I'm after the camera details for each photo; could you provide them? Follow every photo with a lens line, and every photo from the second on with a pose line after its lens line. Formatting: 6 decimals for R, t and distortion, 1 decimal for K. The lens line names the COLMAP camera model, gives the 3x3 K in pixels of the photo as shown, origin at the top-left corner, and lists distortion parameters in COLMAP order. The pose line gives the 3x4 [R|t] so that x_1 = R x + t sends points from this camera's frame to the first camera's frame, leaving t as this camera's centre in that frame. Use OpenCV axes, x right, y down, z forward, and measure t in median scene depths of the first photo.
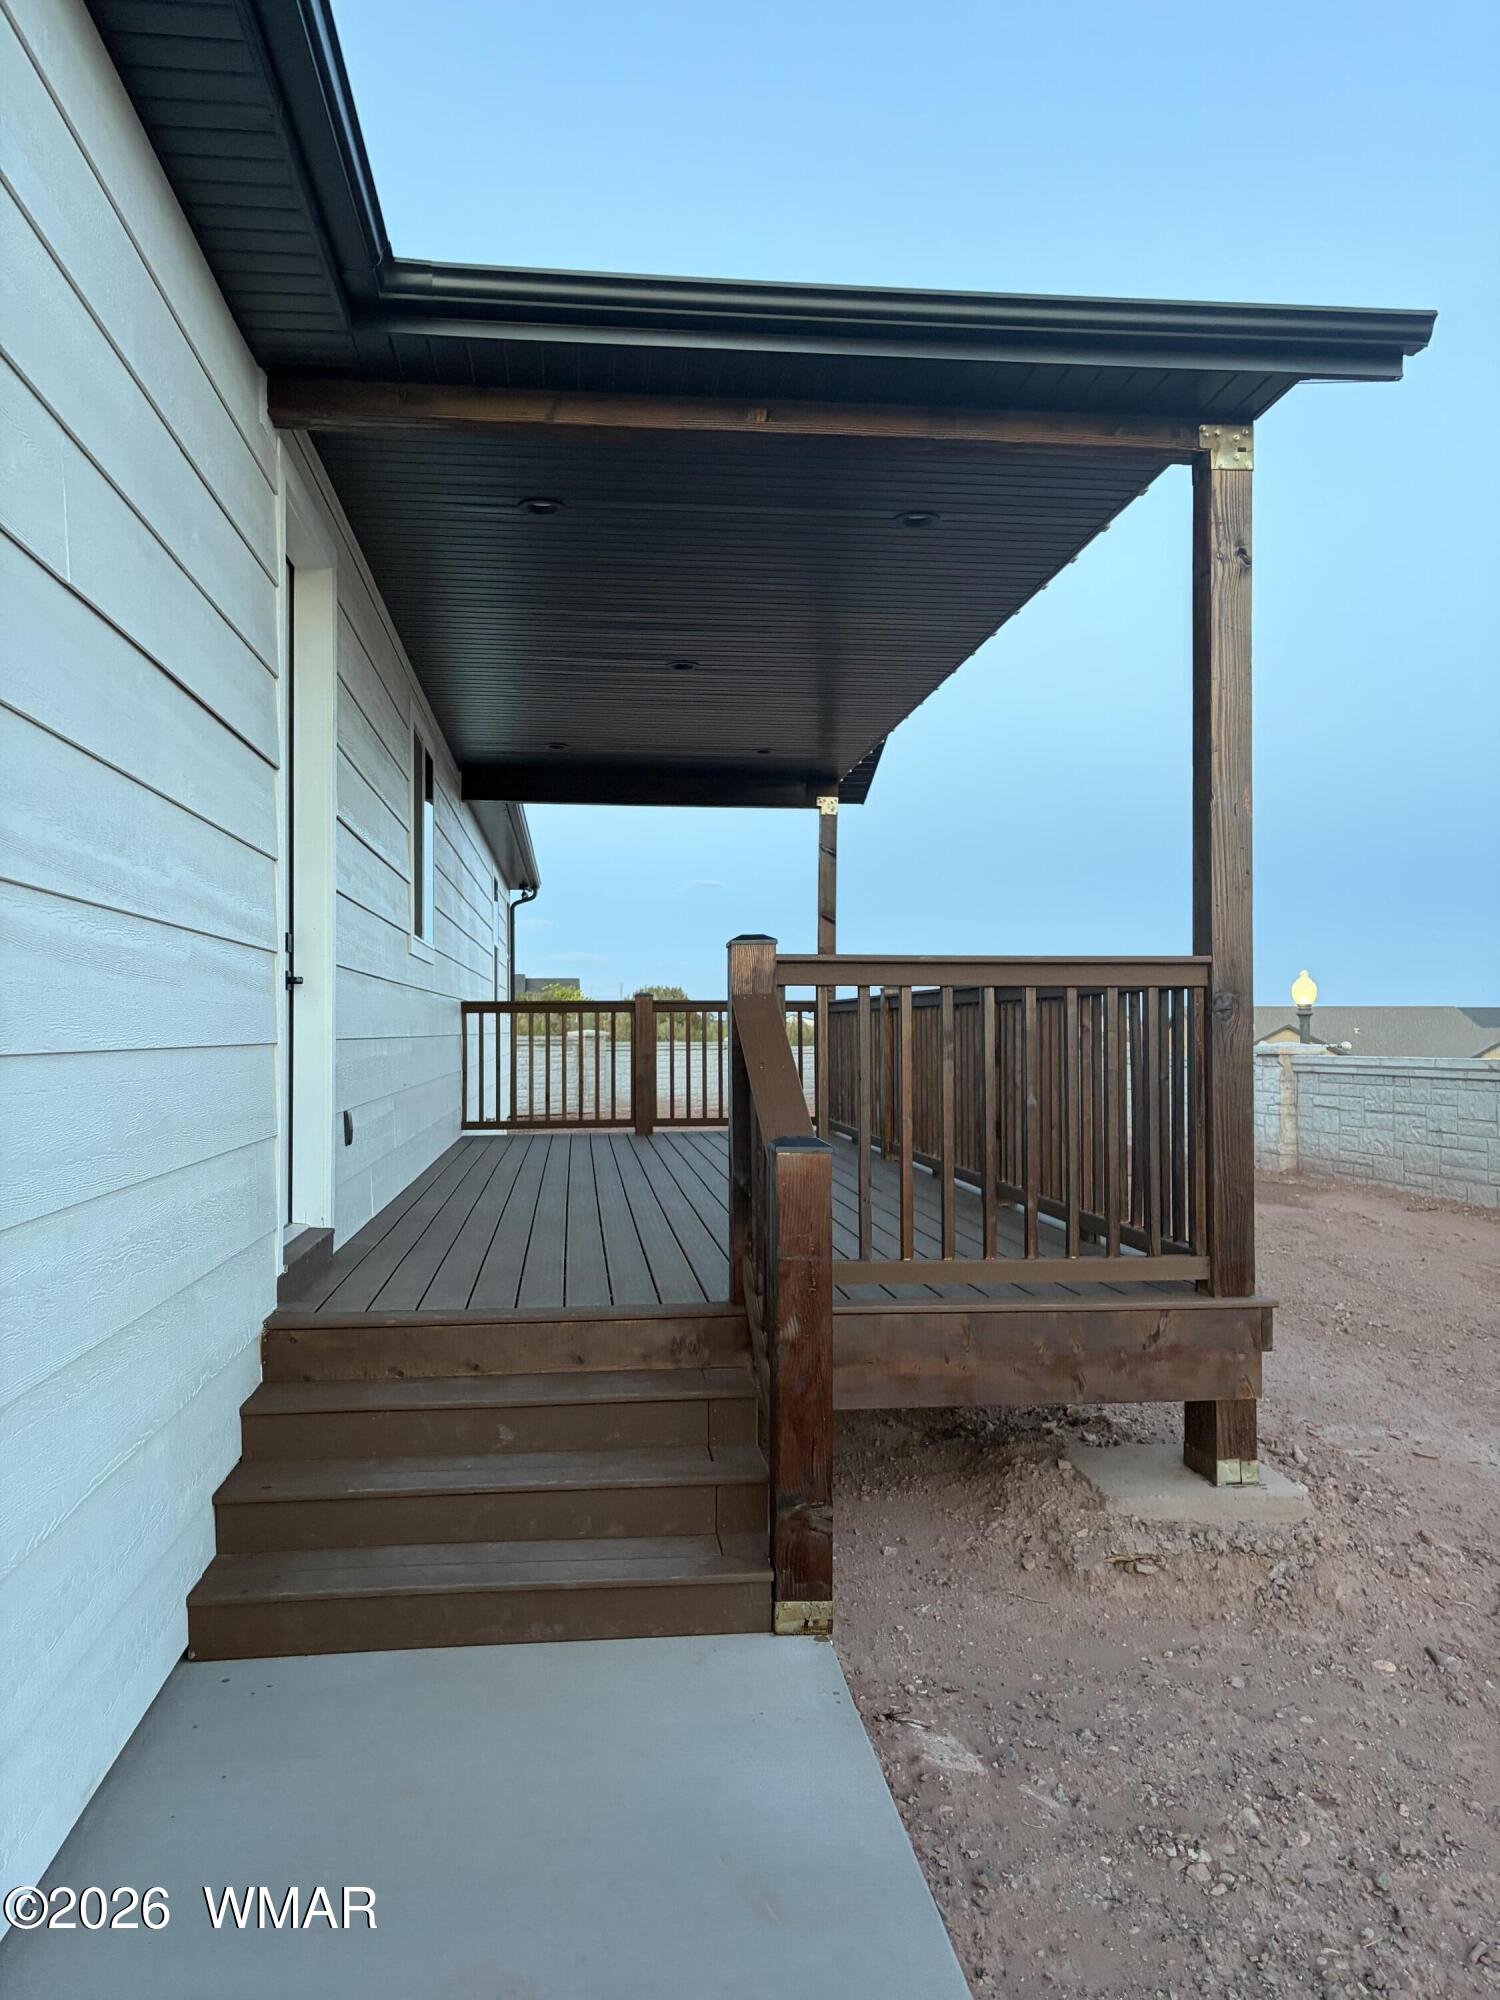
lens RADIAL K [[1496.8, 0, 757.0], [0, 1496.8, 982.4], [0, 0, 1]] dist [0.056296, -0.050973]
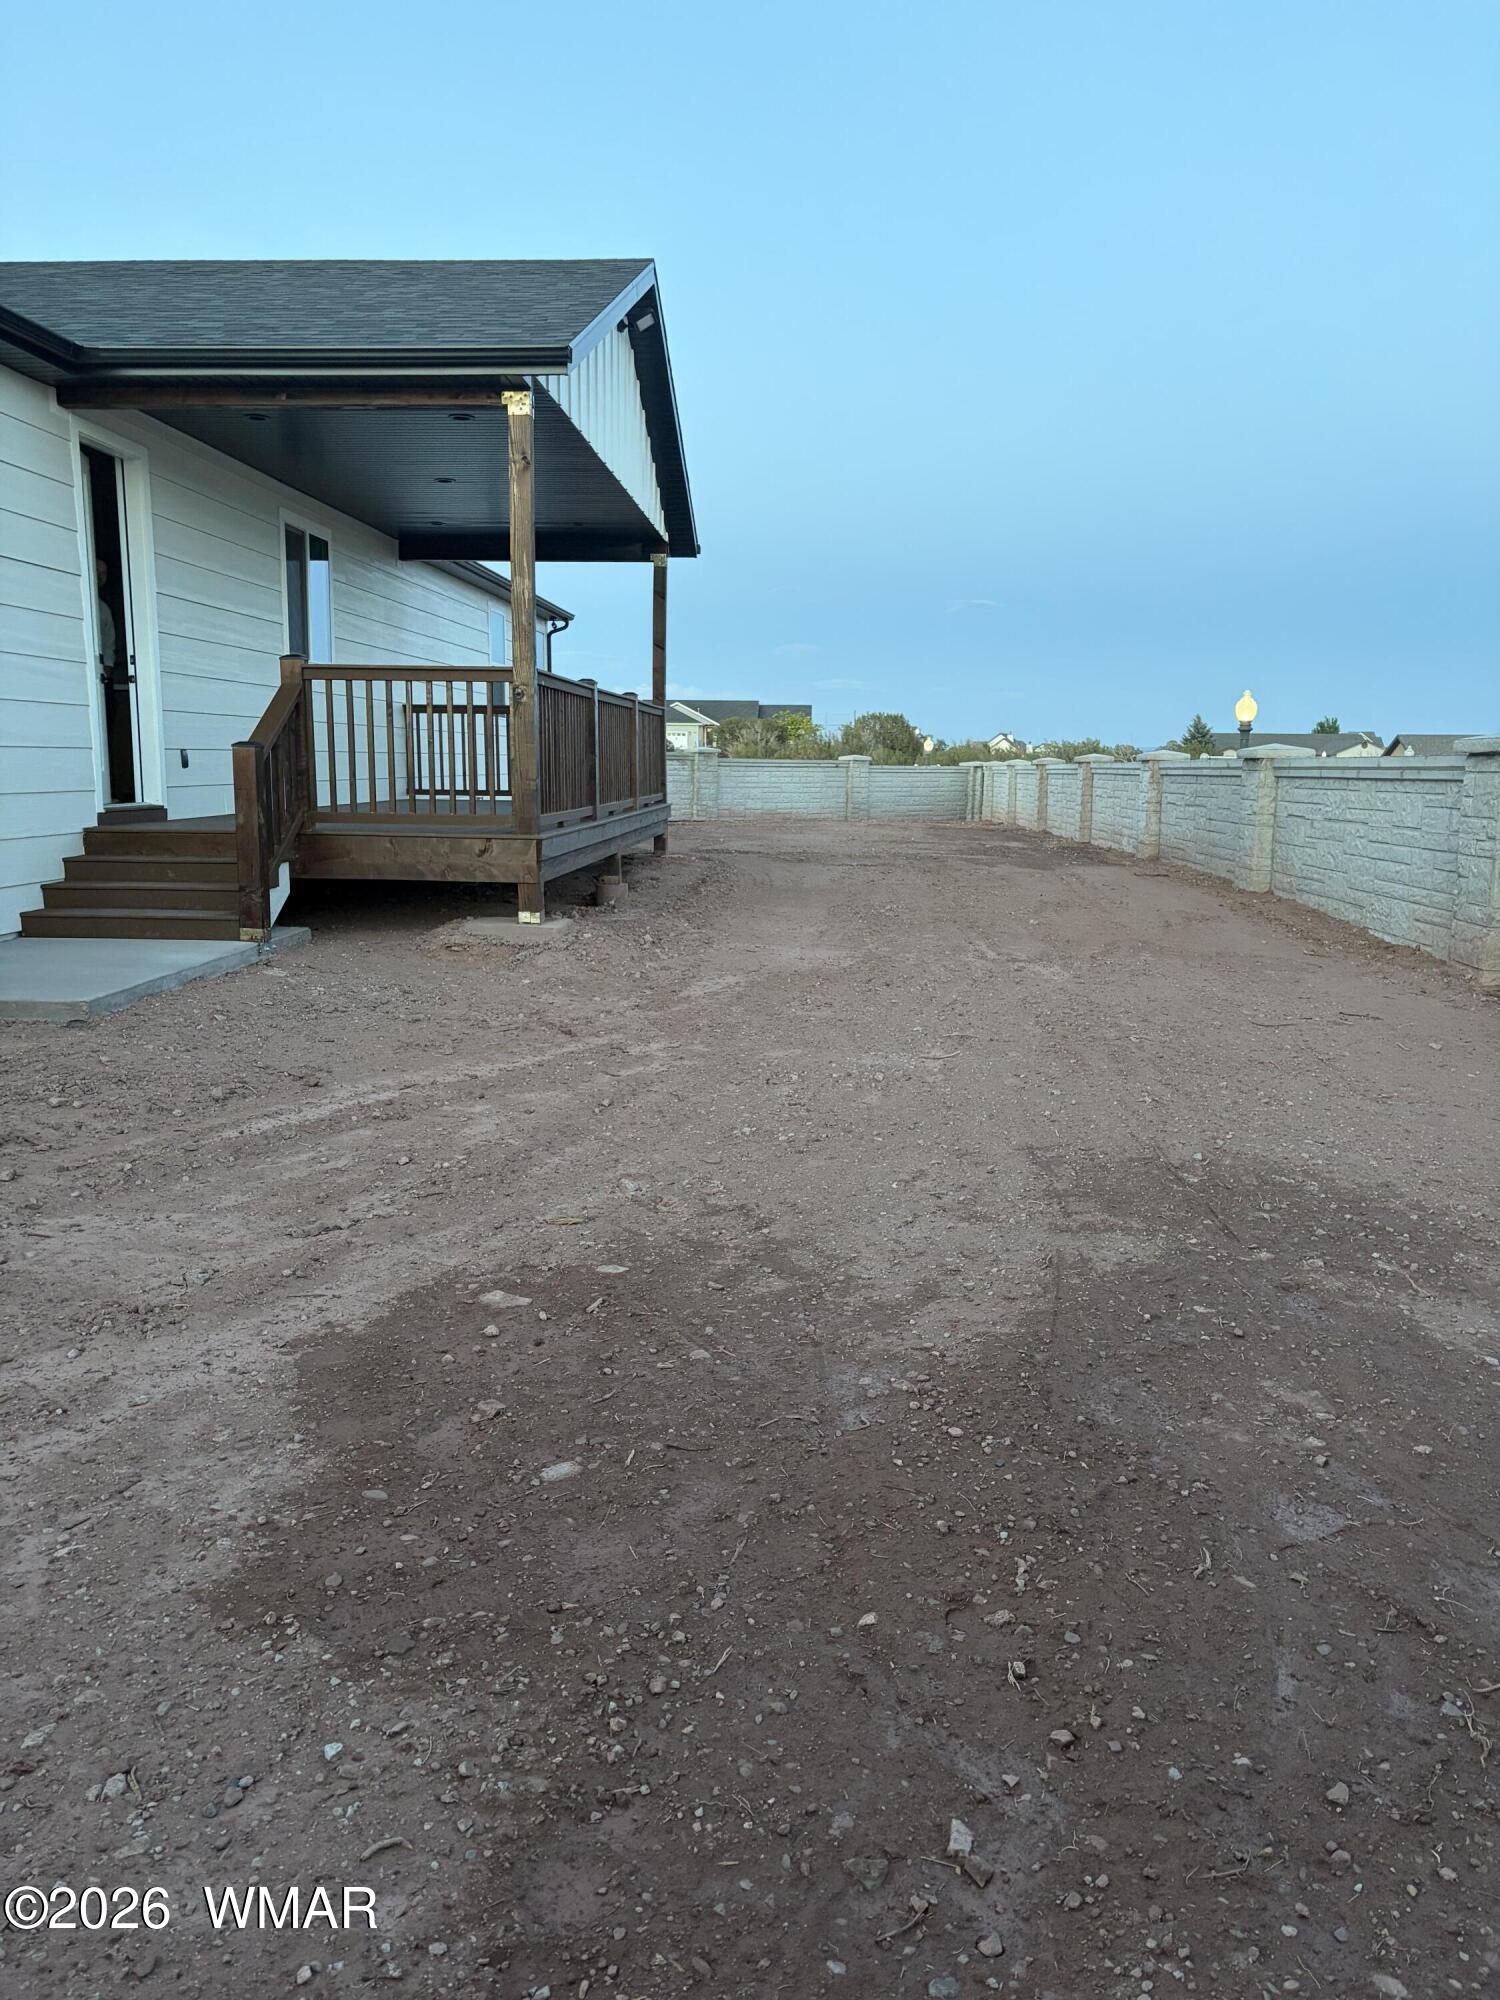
lens RADIAL K [[1496.8, 0, 742.5], [0, 1496.8, 995.6], [0, 0, 1]] dist [0.056296, -0.050973]
pose [[0.983528, 0.039122, -0.176470, 0.331930], [-0.005398, 0.982218, 0.187667, 0.012092], [0.180674, -0.183624, 0.966250, -0.334125]]
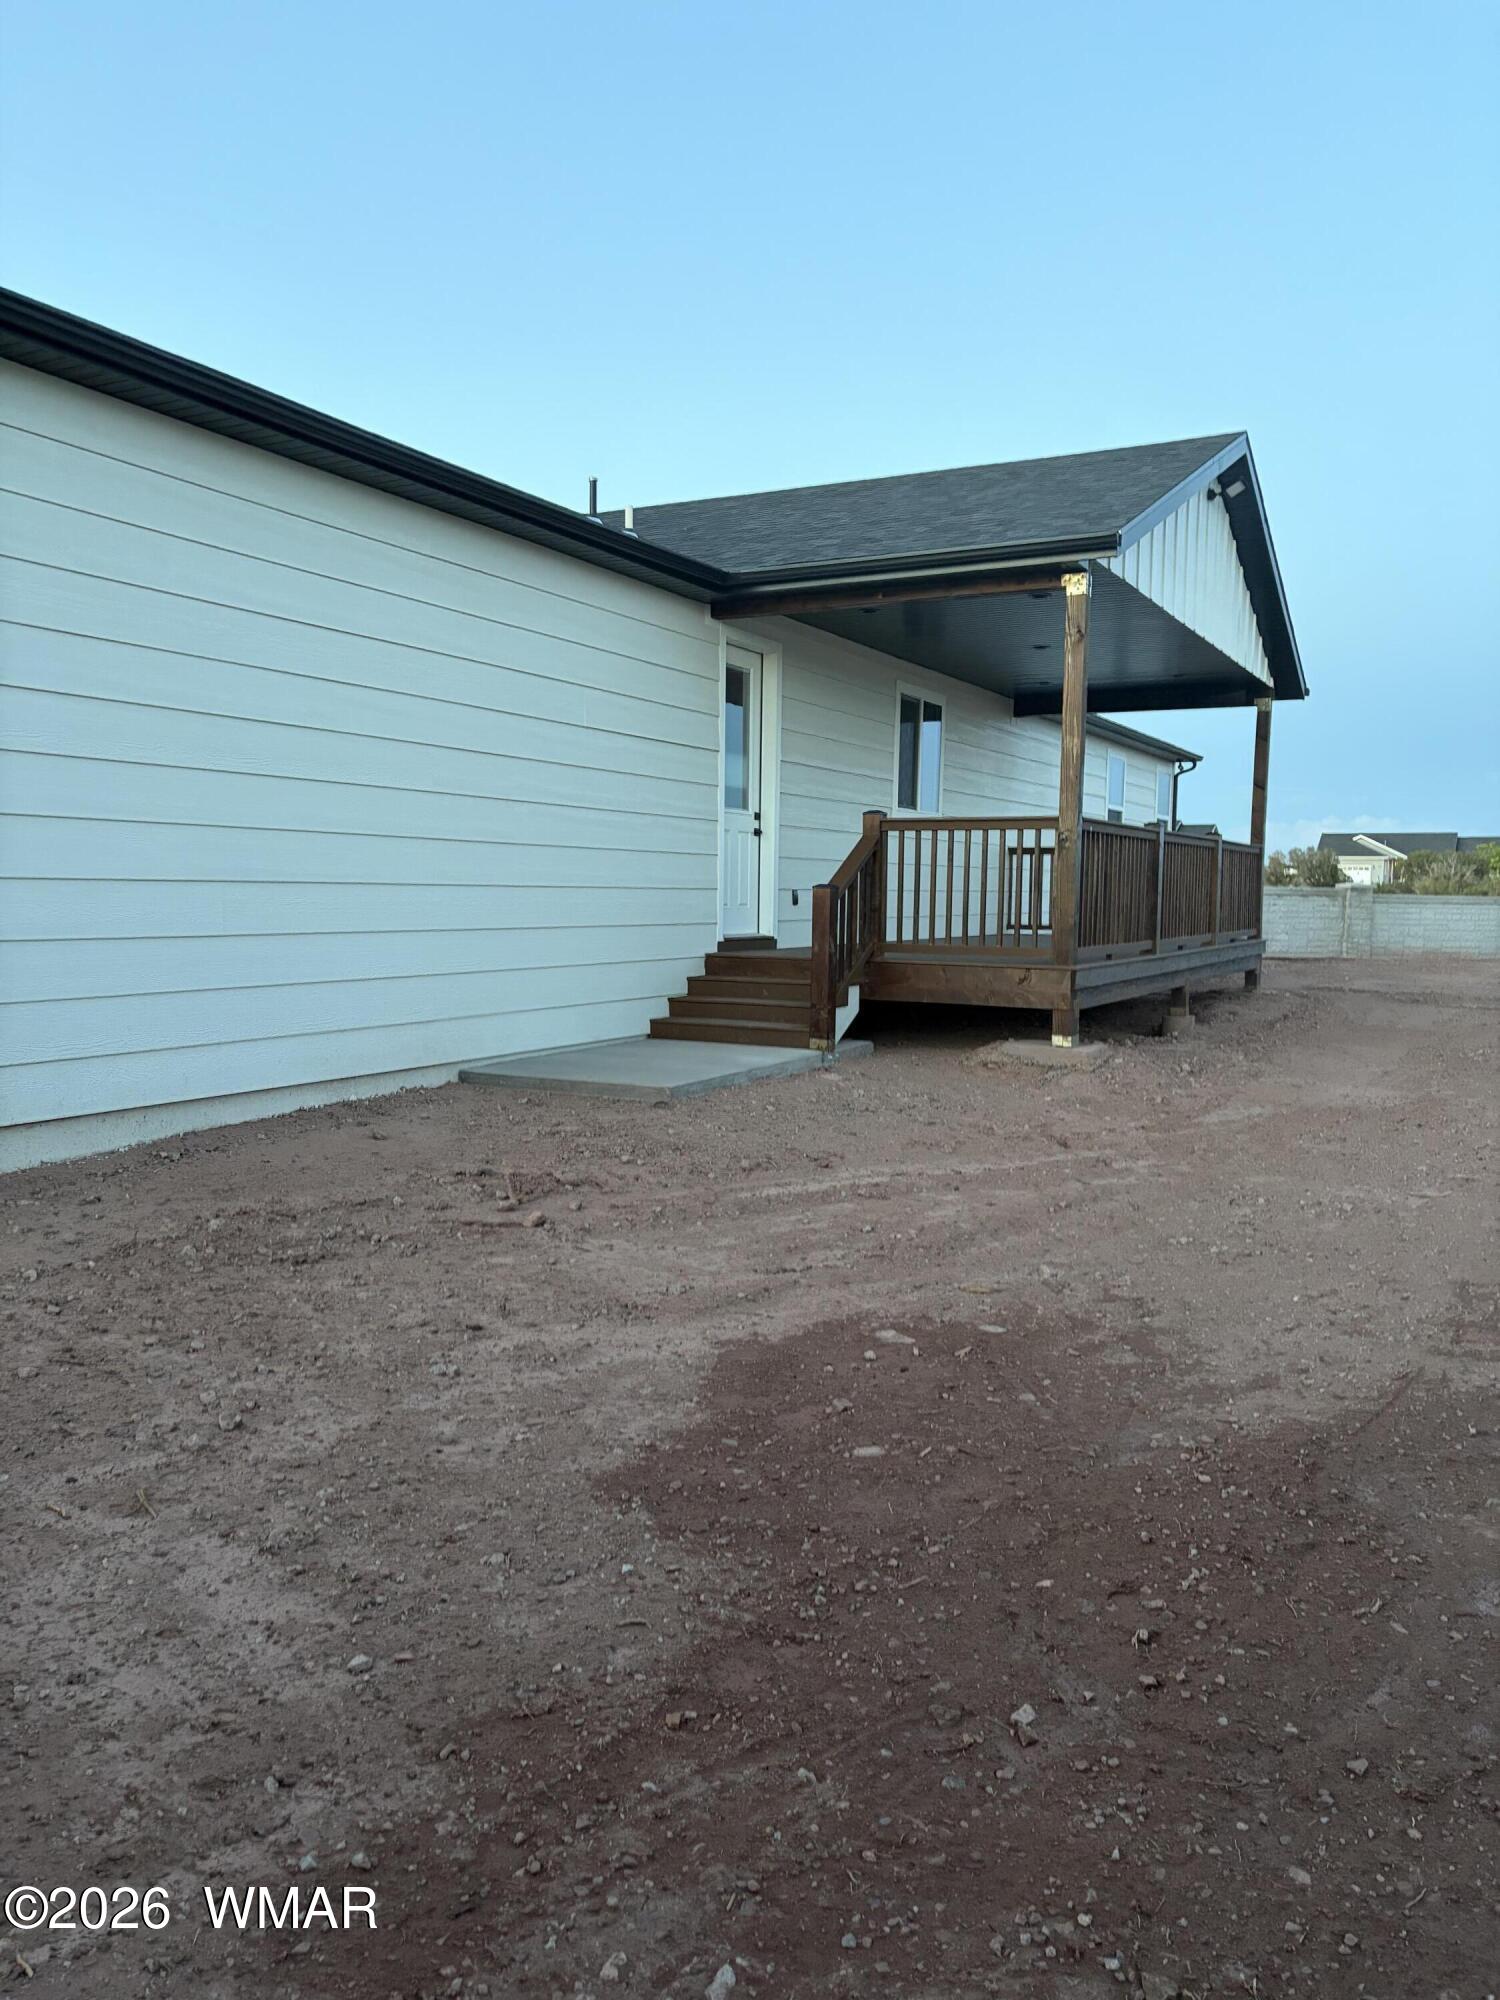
lens RADIAL K [[1496.8, 0, 770.9], [0, 1496.8, 1009.4], [0, 0, 1]] dist [0.056296, -0.050973]
pose [[0.824188, 0.058841, -0.563251, 0.417191], [0.003801, 0.993991, 0.109400, 0.007762], [0.566304, -0.092307, 0.819011, -0.377513]]
